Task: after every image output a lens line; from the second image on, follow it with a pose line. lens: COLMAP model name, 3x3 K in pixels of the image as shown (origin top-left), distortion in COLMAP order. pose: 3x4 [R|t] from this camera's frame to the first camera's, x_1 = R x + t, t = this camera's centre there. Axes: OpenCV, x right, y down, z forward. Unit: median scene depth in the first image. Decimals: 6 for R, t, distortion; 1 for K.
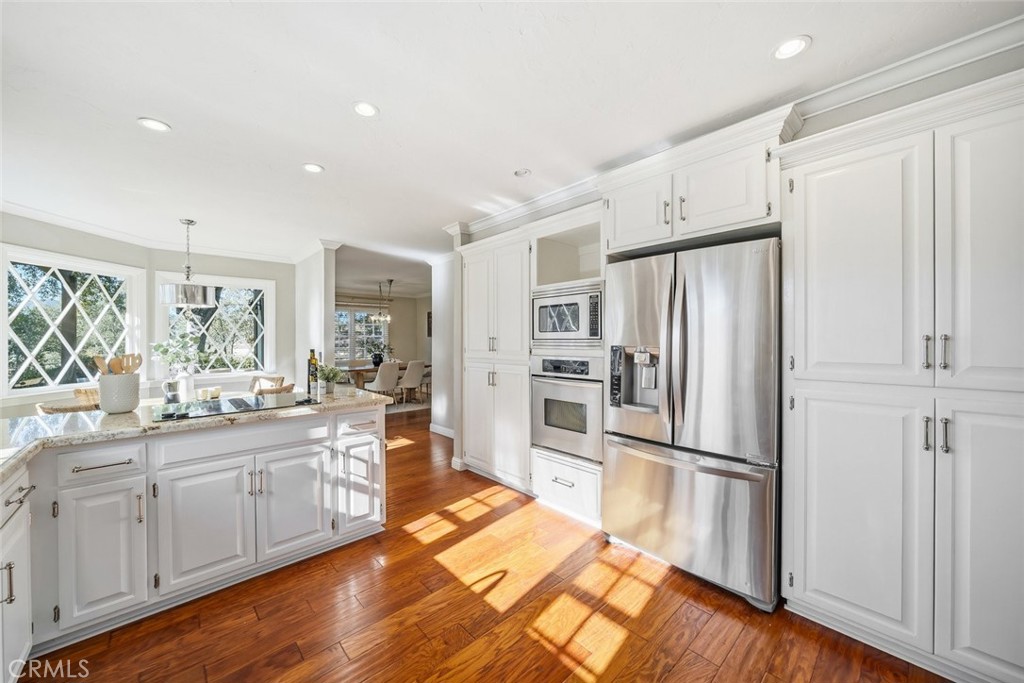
lens RADIAL K [[372.0, 0, 501.0], [0, 372.0, 340.1], [0, 0, 1]] dist [-0.000233, -0.000033]
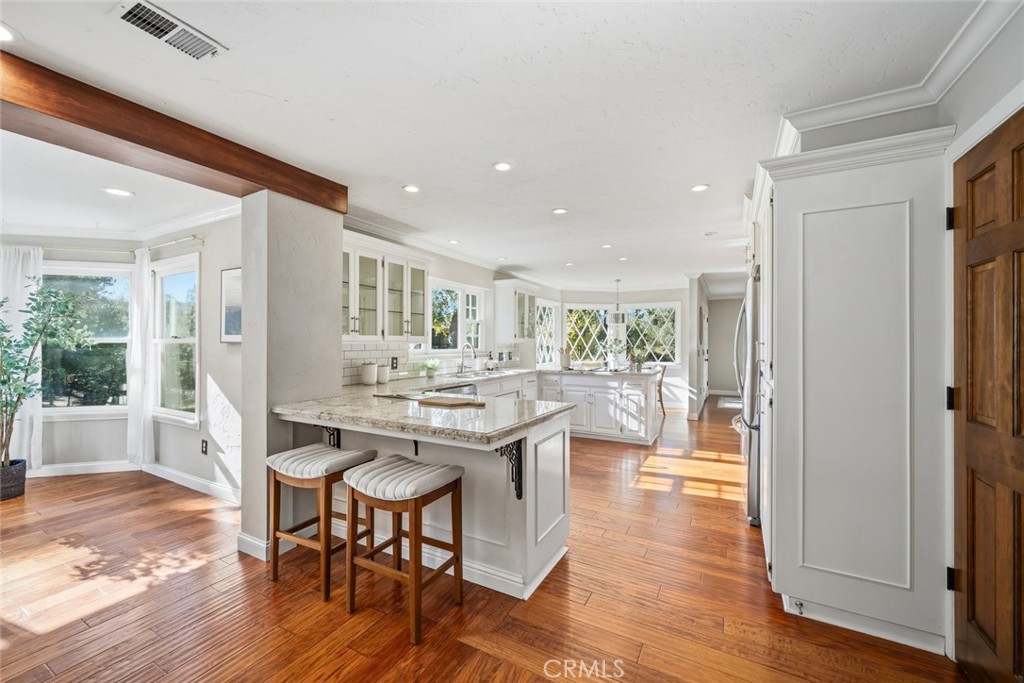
lens RADIAL K [[405.2, 0, 512.0], [0, 405.2, 341.5], [0, 0, 1]] dist [0.001243, 0.000175]
pose [[0.345625, 0.002593, -0.938369, 1.426650], [-0.003510, 0.999993, 0.001471, -0.004076], [0.938366, 0.002786, 0.345631, -0.359690]]
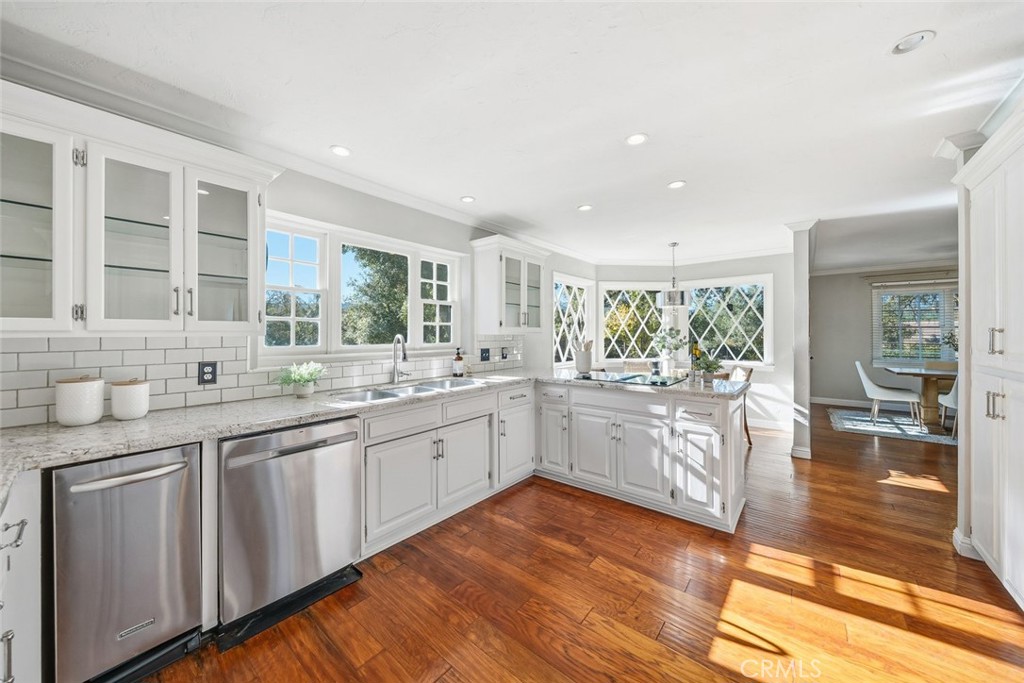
lens RADIAL K [[360.1, 0, 508.6], [0, 360.1, 331.2], [0, 0, 1]] dist [-0.002076, -0.000064]
pose [[0.153264, -0.000758, -0.988185, 0.540045], [-0.001275, 0.999999, -0.000964, -0.002680], [0.988185, 0.001408, 0.153262, 0.317674]]
